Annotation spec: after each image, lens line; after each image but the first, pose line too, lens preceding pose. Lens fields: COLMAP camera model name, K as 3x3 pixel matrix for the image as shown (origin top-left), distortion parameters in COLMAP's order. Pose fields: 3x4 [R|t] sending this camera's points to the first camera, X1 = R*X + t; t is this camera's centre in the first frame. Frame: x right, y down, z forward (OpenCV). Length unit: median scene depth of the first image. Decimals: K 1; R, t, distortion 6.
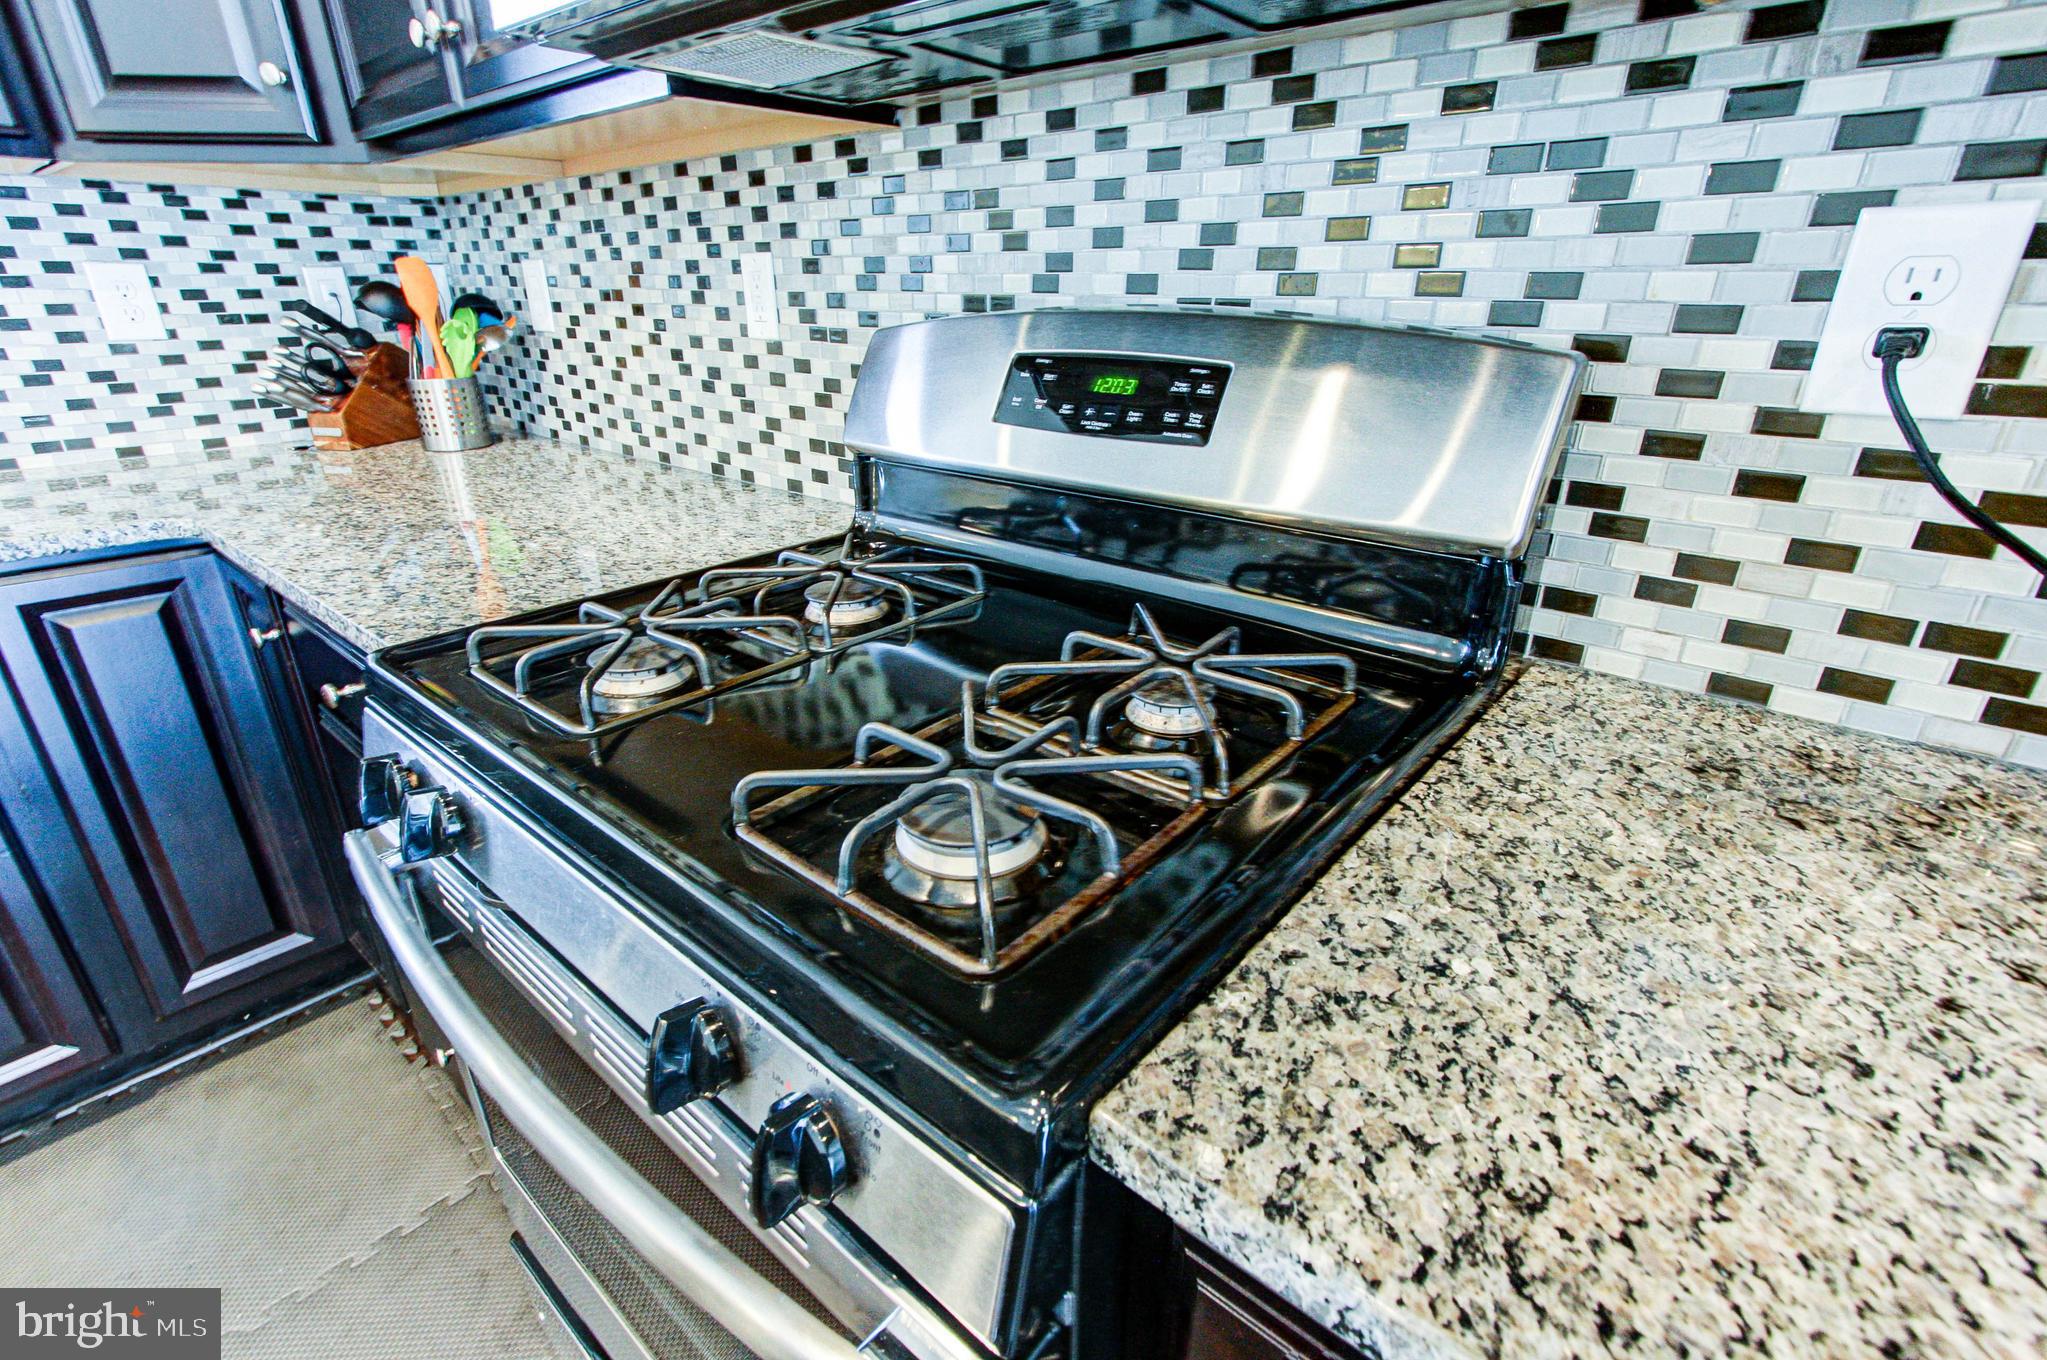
lens RADIAL K [[946.9, 0, 992.6], [0, 946.9, 690.6], [0, 0, 1]] dist [0.003892, 0.000538]
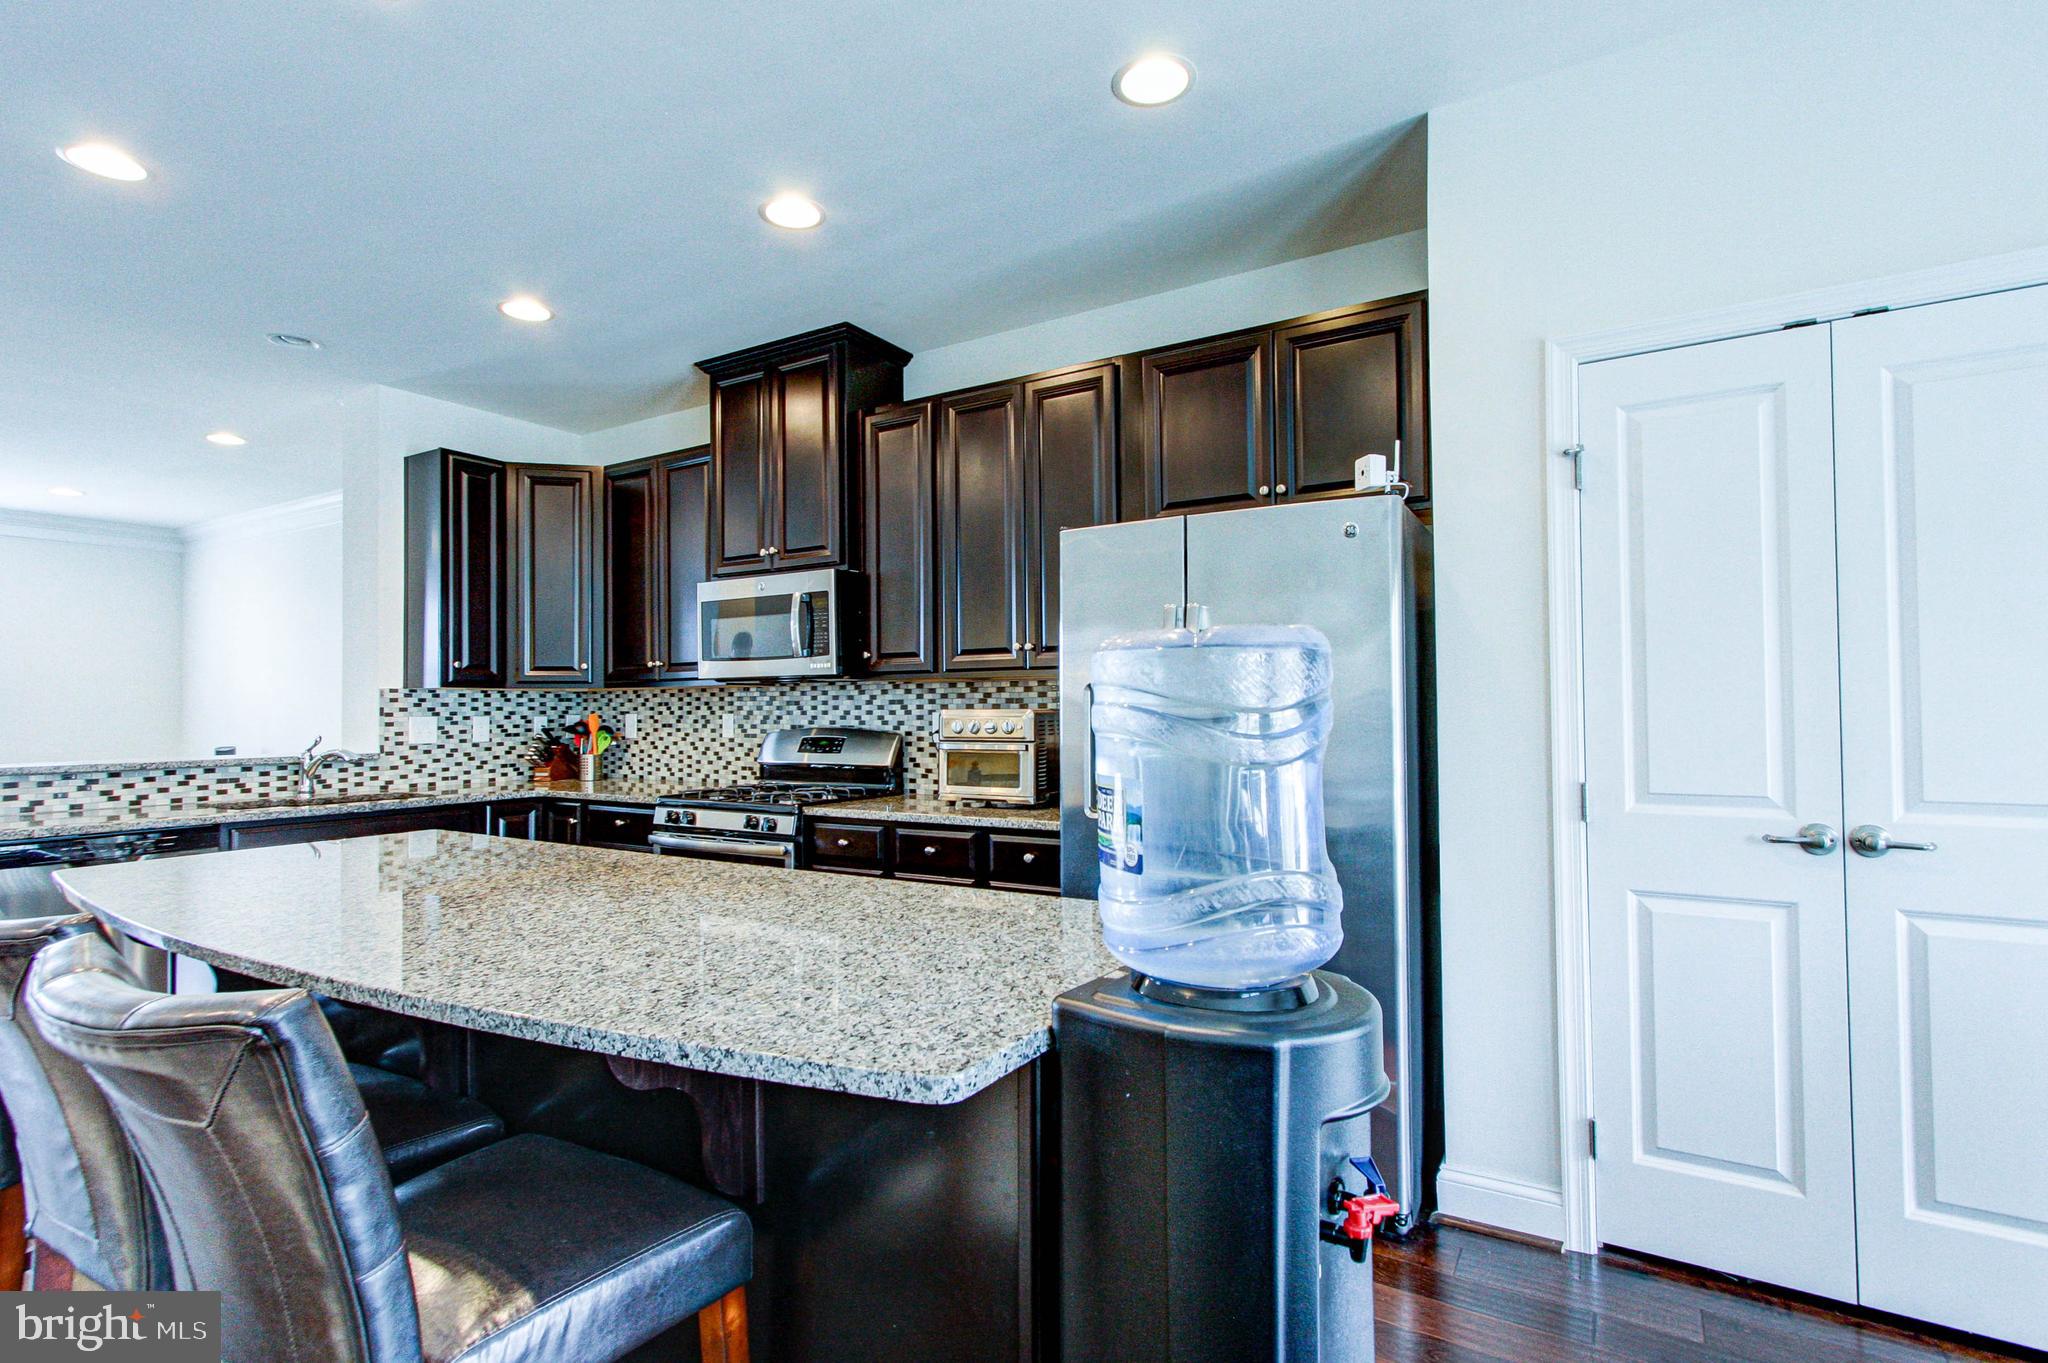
lens RADIAL K [[947.4, 0, 993.1], [0, 947.4, 692.2], [0, 0, 1]] dist [0.003892, 0.000538]
pose [[0.983752, 0.001355, 0.179527, 0.071942], [0.073337, 0.909704, -0.408730, 0.910687], [-0.163871, 0.415255, 0.894824, -2.191189]]
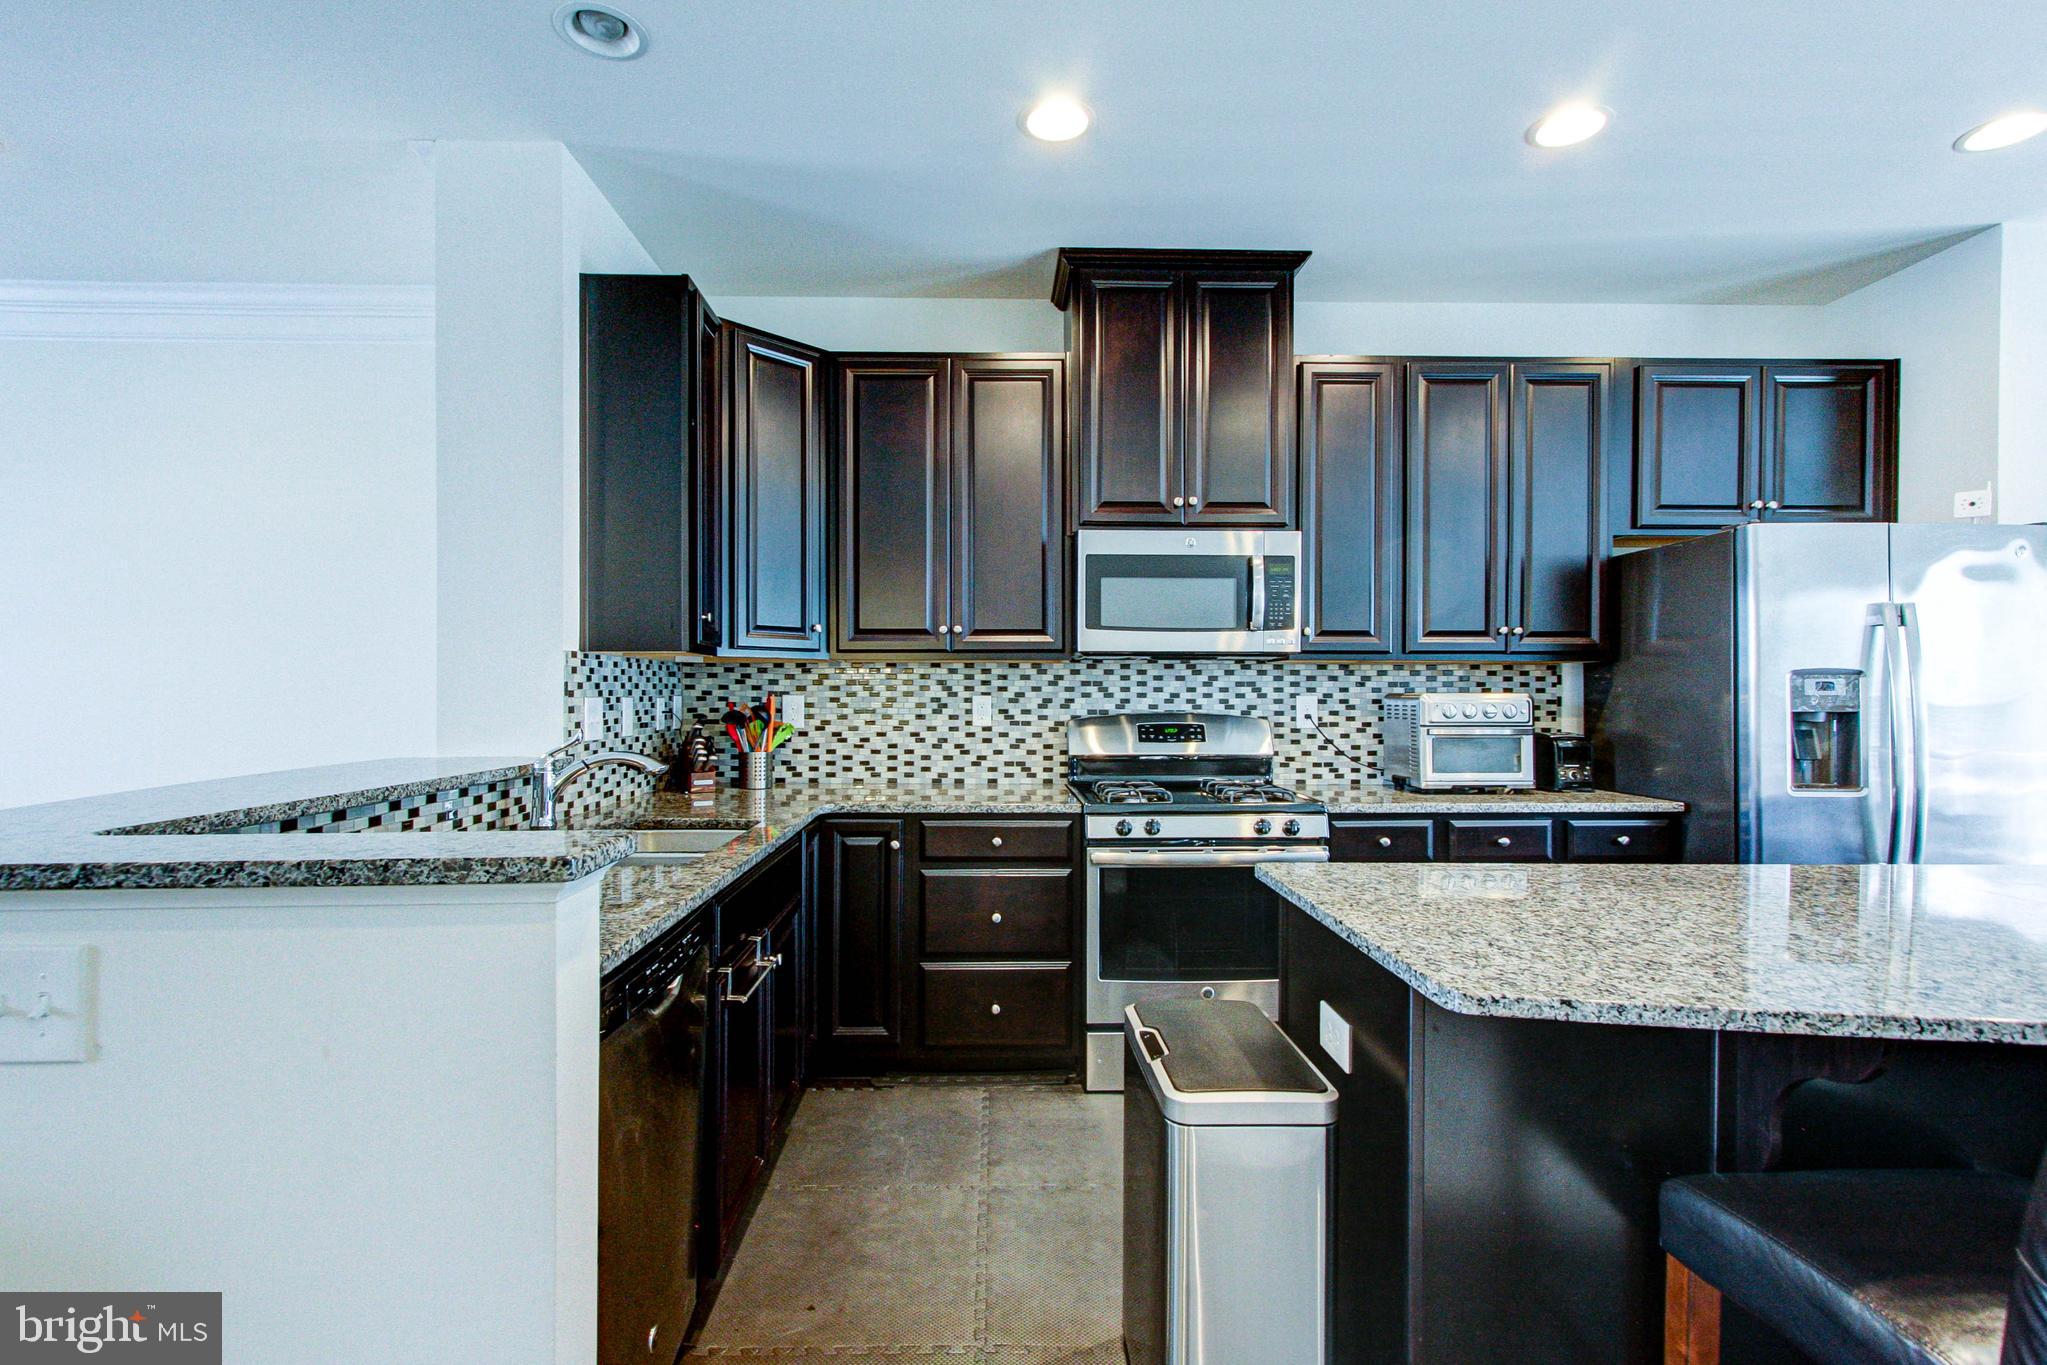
lens RADIAL K [[946.9, 0, 992.6], [0, 946.9, 693.1], [0, 0, 1]] dist [0.003892, 0.000538]
pose [[0.733030, 0.005626, 0.680173, -2.032503], [0.265846, 0.918059, -0.294099, 0.323479], [-0.626094, 0.396404, 0.671469, -0.810920]]
